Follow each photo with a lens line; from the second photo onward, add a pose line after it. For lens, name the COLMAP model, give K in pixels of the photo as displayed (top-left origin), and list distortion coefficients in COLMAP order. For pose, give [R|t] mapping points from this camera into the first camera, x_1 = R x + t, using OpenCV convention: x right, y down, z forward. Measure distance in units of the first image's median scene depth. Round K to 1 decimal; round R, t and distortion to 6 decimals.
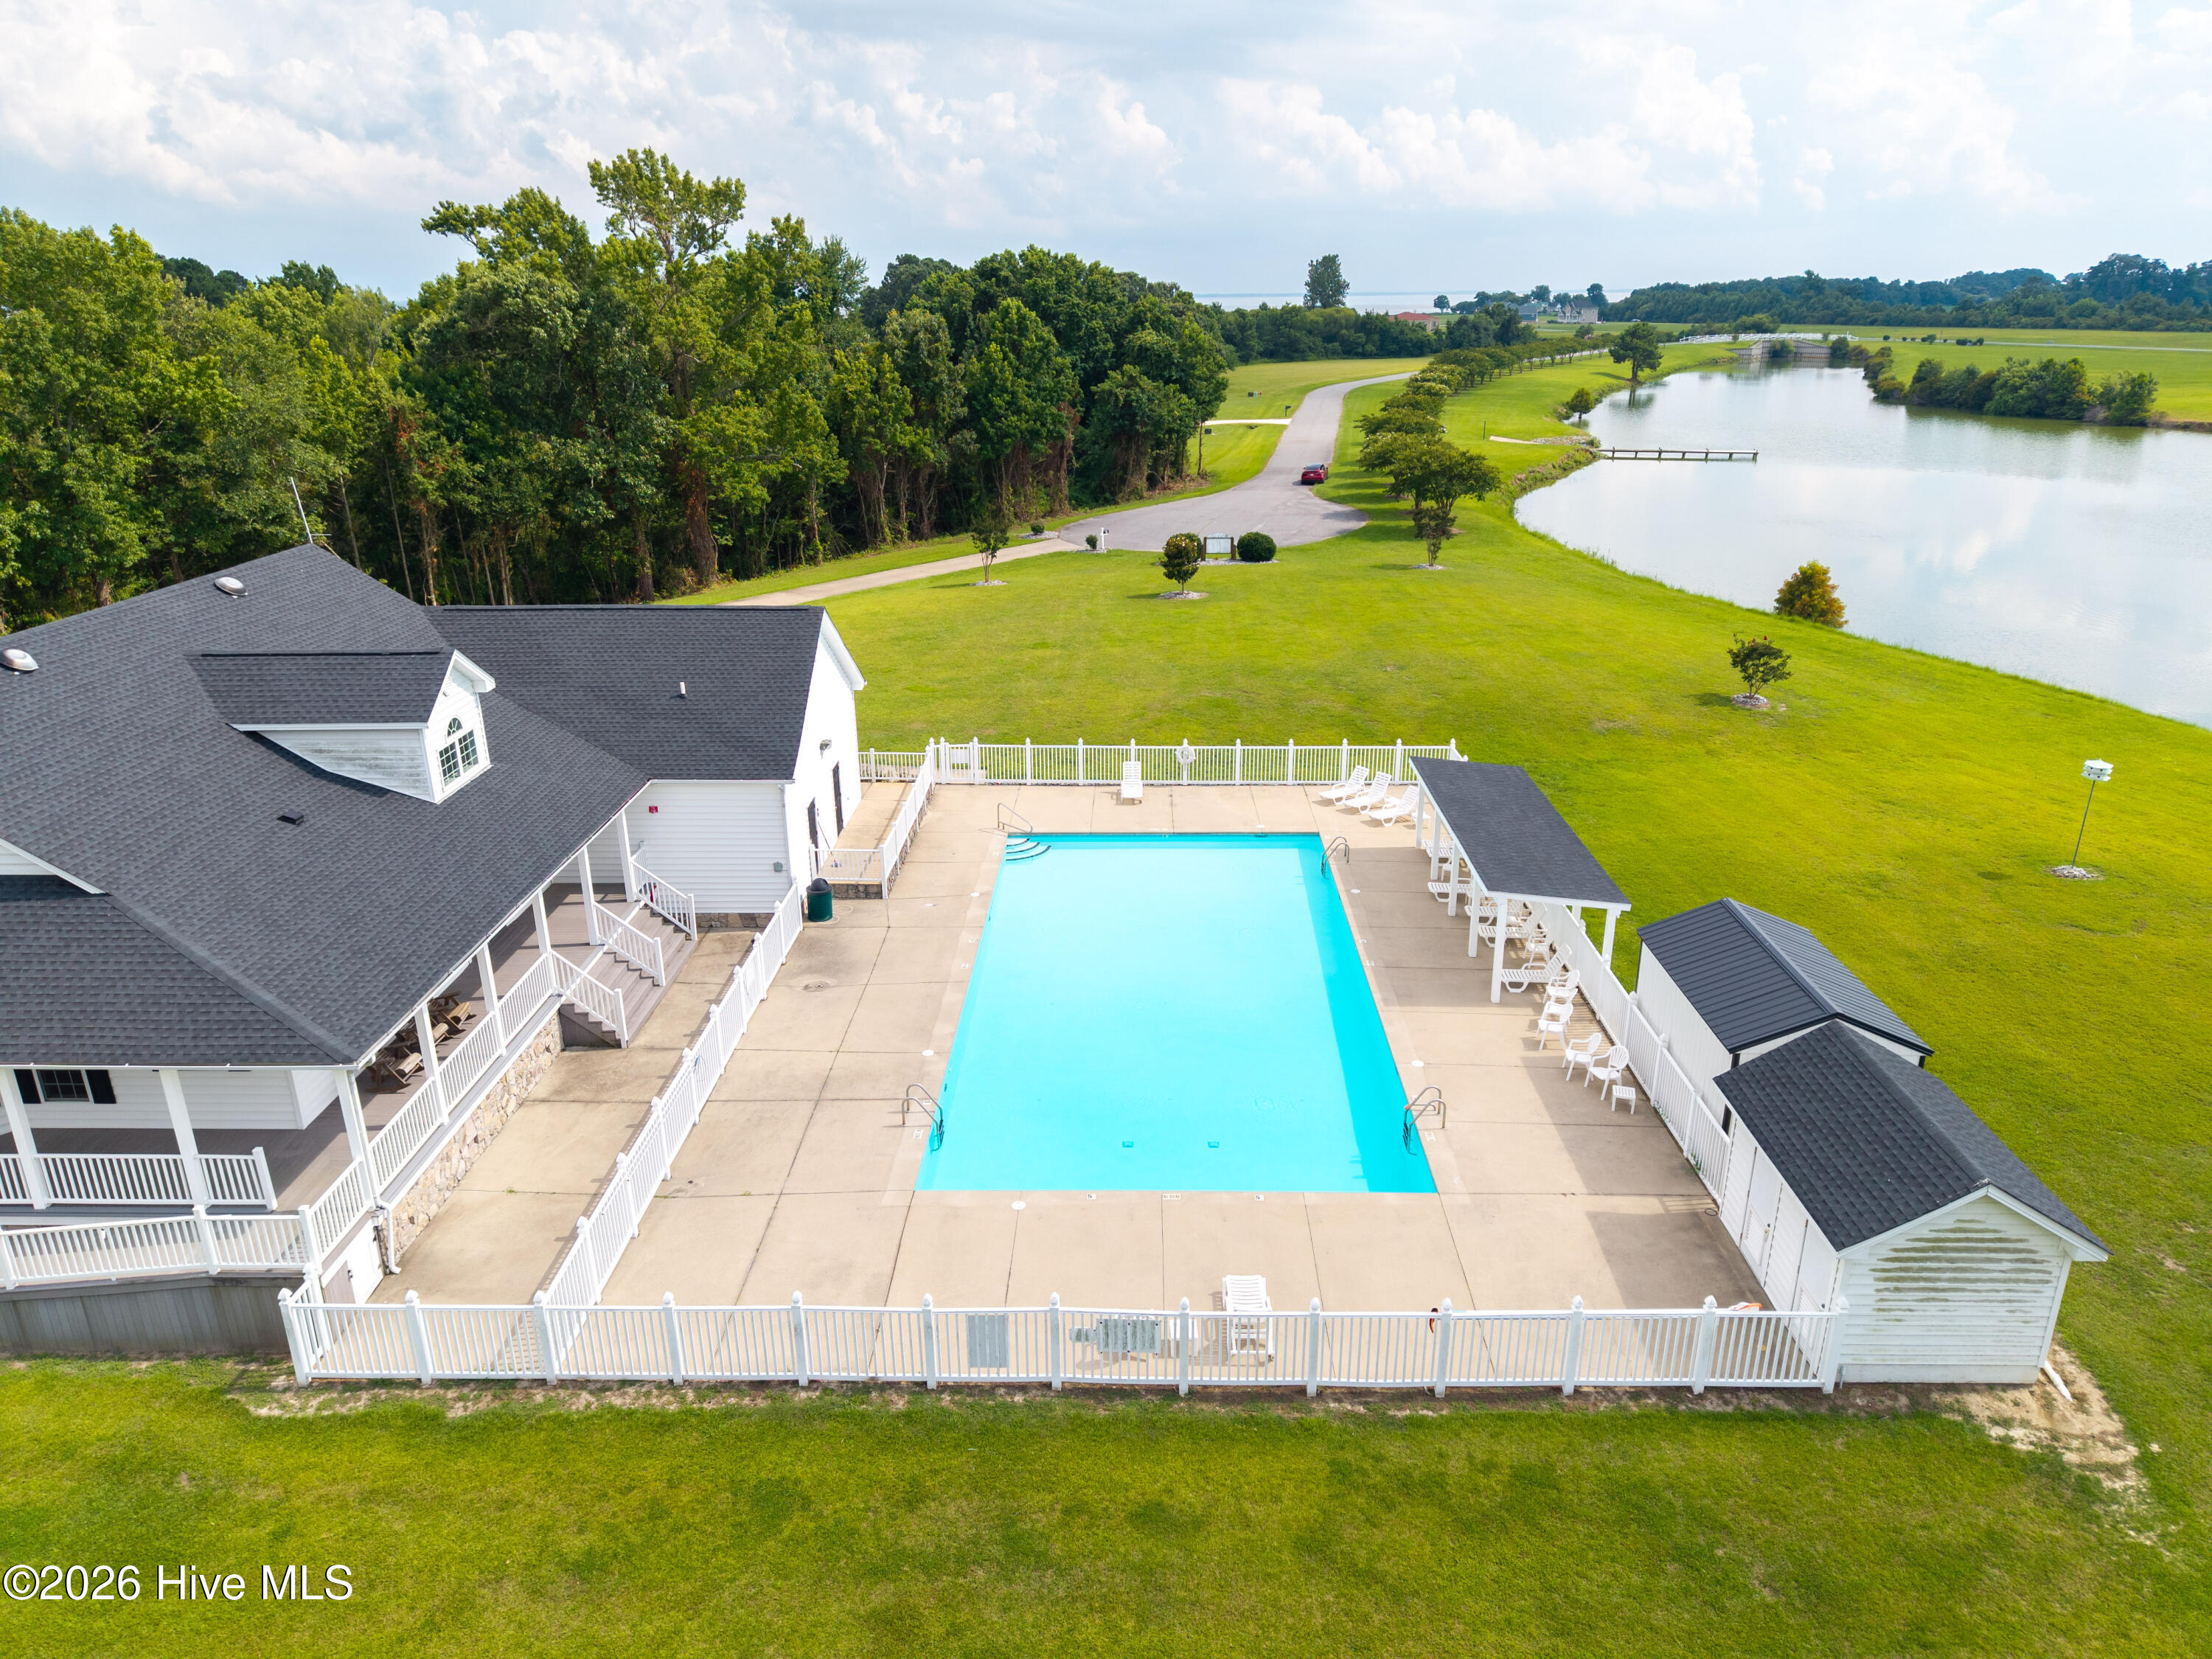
lens RADIAL K [[1485.3, 0, 1106.0], [0, 1485.3, 829.5], [0, 0, 1]] dist [0.014789, 0.001428]
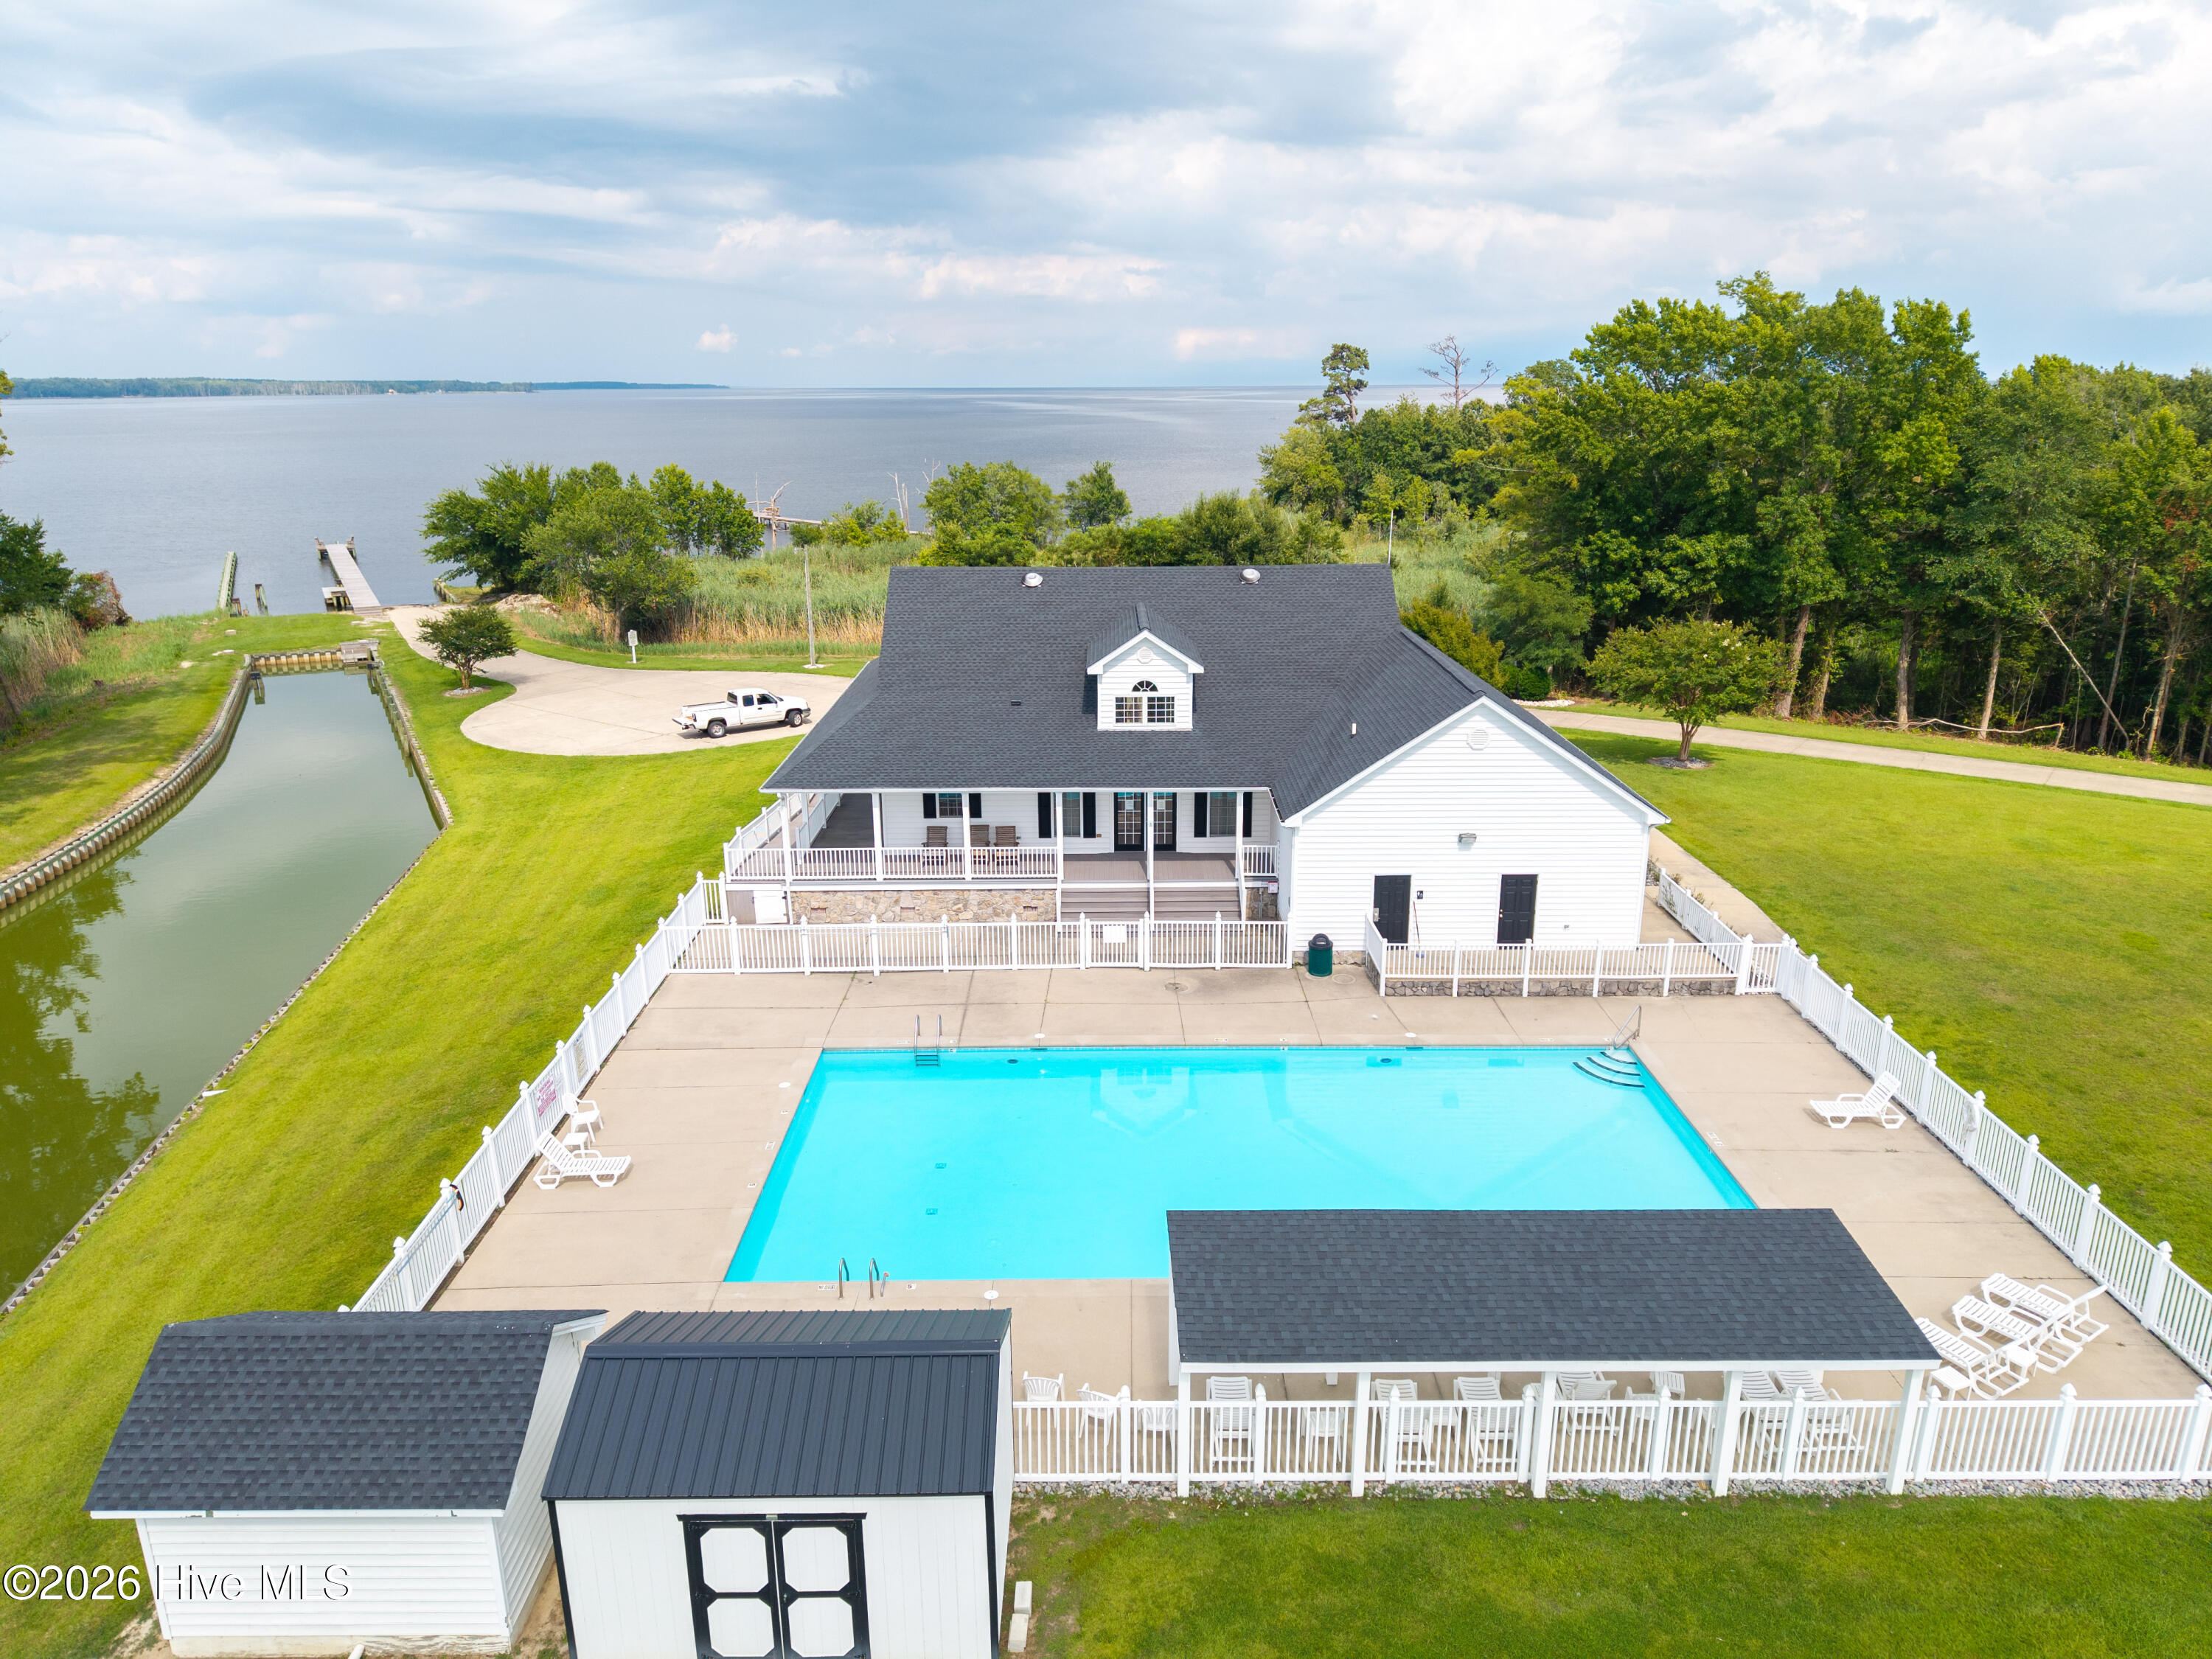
lens RADIAL K [[1485.3, 0, 1106.0], [0, 1485.3, 829.5], [0, 0, 1]] dist [0.014789, 0.001428]
pose [[0.031340, 0.299017, -0.953733, 0.792642], [-0.330853, 0.903513, 0.272400, -0.273676], [0.943162, 0.307008, 0.127247, 0.737889]]
